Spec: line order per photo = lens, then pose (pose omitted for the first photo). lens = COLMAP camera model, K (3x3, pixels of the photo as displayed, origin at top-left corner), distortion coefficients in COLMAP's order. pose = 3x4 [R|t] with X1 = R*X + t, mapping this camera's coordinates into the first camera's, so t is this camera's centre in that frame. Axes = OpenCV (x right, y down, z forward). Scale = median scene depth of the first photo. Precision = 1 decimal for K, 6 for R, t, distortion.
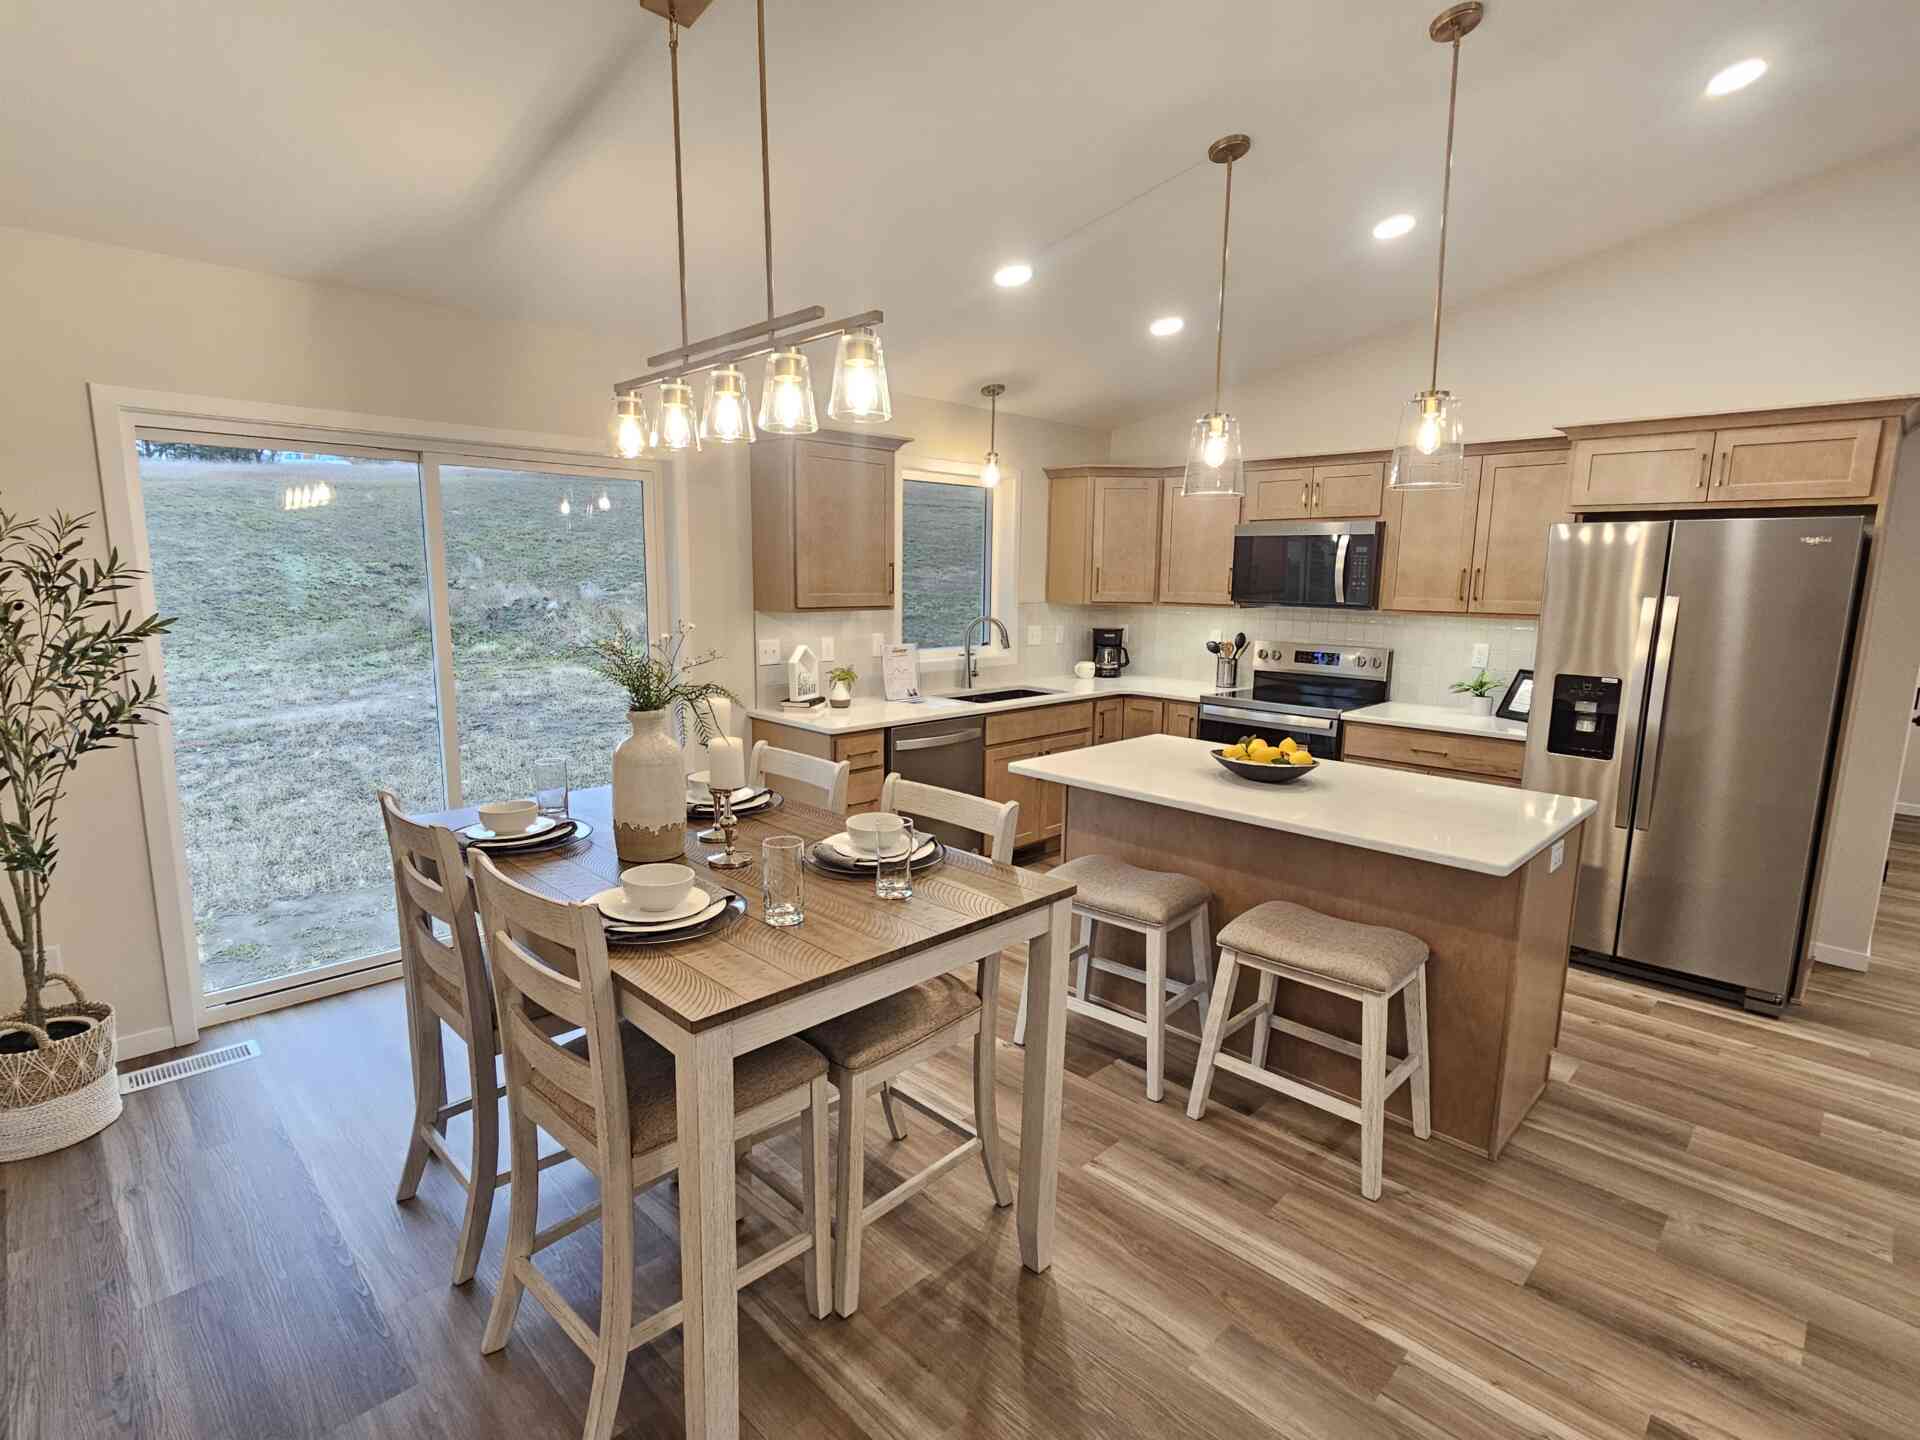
lens RADIAL K [[945.2, 0, 960.0], [0, 945.2, 720.0], [0, 0, 1]] dist [-0.001790, -0.000857]
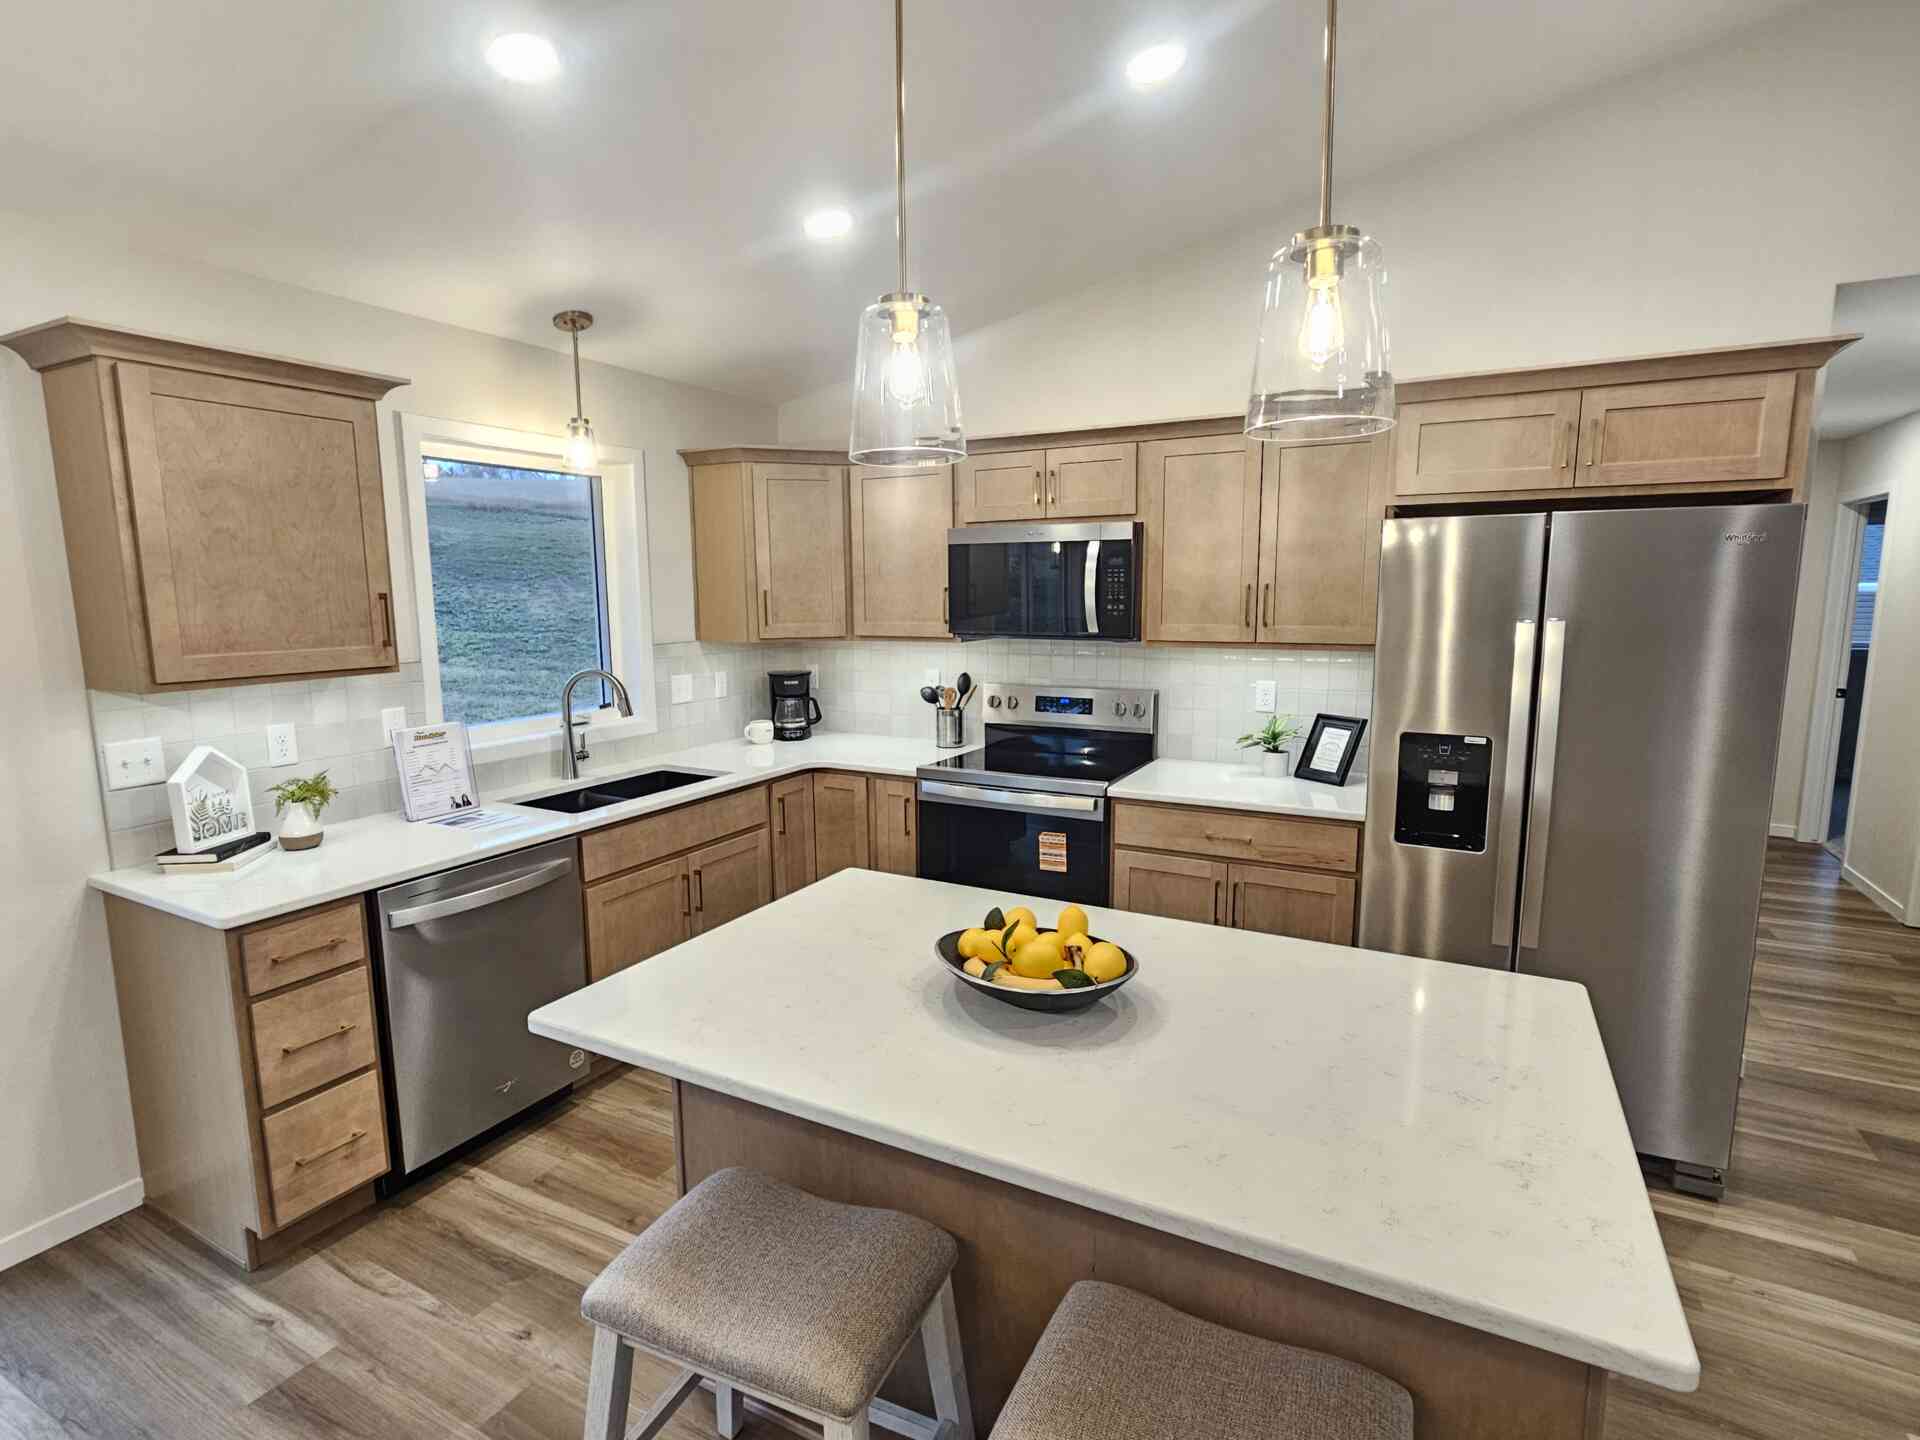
lens RADIAL K [[945.2, 0, 960.0], [0, 945.2, 720.0], [0, 0, 1]] dist [-0.001790, -0.000857]
pose [[0.956877, -0.059930, 0.284243, 0.088774], [0.064609, 0.997885, -0.007105, -0.056622], [-0.283217, 0.025163, 0.958726, 0.318844]]
